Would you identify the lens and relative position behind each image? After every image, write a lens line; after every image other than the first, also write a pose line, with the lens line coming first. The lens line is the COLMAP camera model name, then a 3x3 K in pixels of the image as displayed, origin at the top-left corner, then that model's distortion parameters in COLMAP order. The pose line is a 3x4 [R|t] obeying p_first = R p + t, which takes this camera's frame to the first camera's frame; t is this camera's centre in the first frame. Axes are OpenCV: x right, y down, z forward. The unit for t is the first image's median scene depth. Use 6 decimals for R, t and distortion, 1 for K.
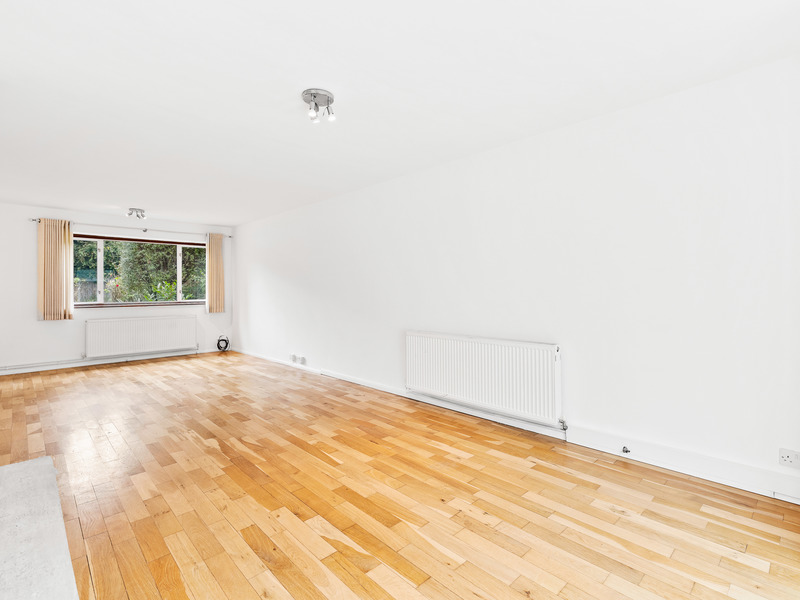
lens RADIAL K [[388.2, 0, 397.6], [0, 388.2, 294.2], [0, 0, 1]] dist [0.000167, 0.000266]
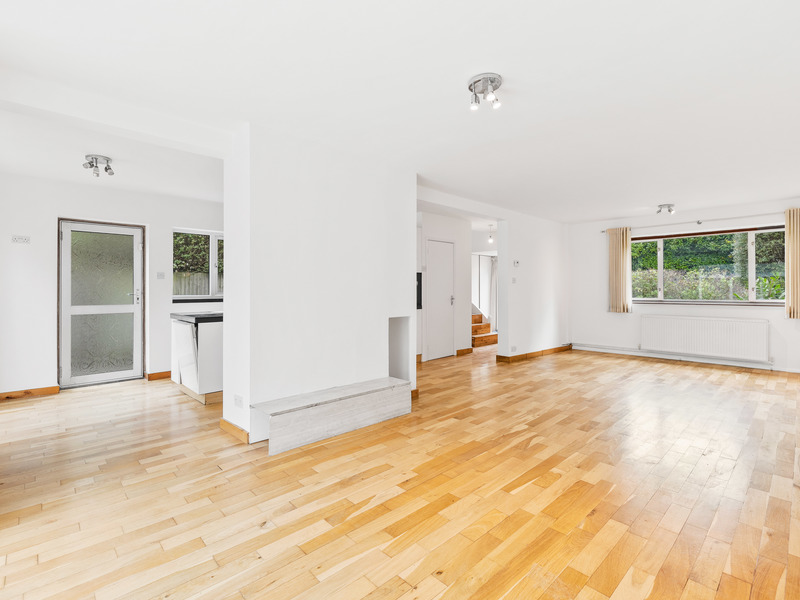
lens RADIAL K [[388.2, 0, 402.7], [0, 388.2, 293.6], [0, 0, 1]] dist [0.000167, 0.000266]
pose [[0.006536, 0.016617, -0.999841, 0.603607], [-0.008710, 0.999825, 0.016560, -0.011380], [0.999941, 0.008601, 0.006679, 0.653557]]
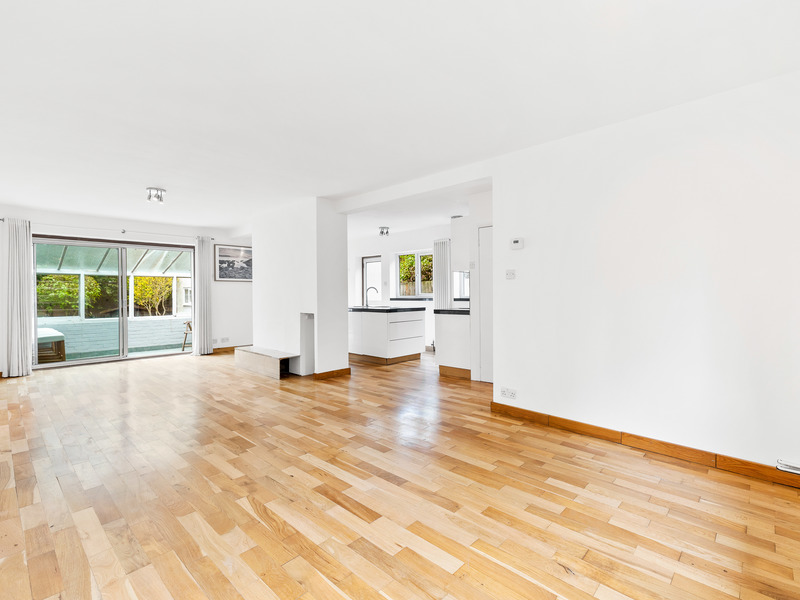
lens RADIAL K [[388.2, 0, 399.9], [0, 388.2, 295.6], [0, 0, 1]] dist [0.000167, 0.000266]
pose [[-0.998764, 0.014995, -0.047382, -1.078783], [0.014214, 0.999758, 0.016783, -0.011612], [0.047622, 0.016089, -0.998736, 2.438969]]
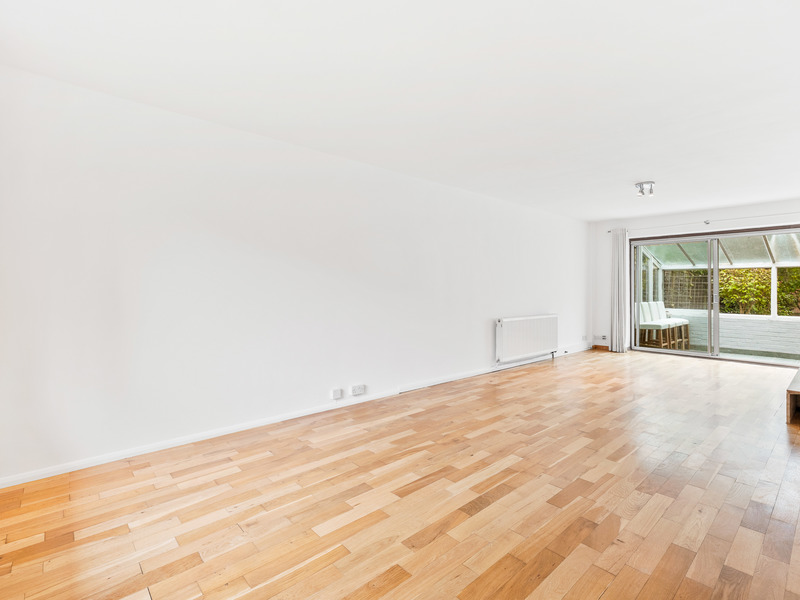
lens RADIAL K [[388.2, 0, 393.3], [0, 388.2, 295.3], [0, 0, 1]] dist [0.000167, 0.000266]
pose [[0.040742, -0.011100, 0.999108, -1.801264], [0.004692, 0.999929, 0.010918, 0.000219], [-0.999159, 0.004243, 0.040791, 1.740207]]
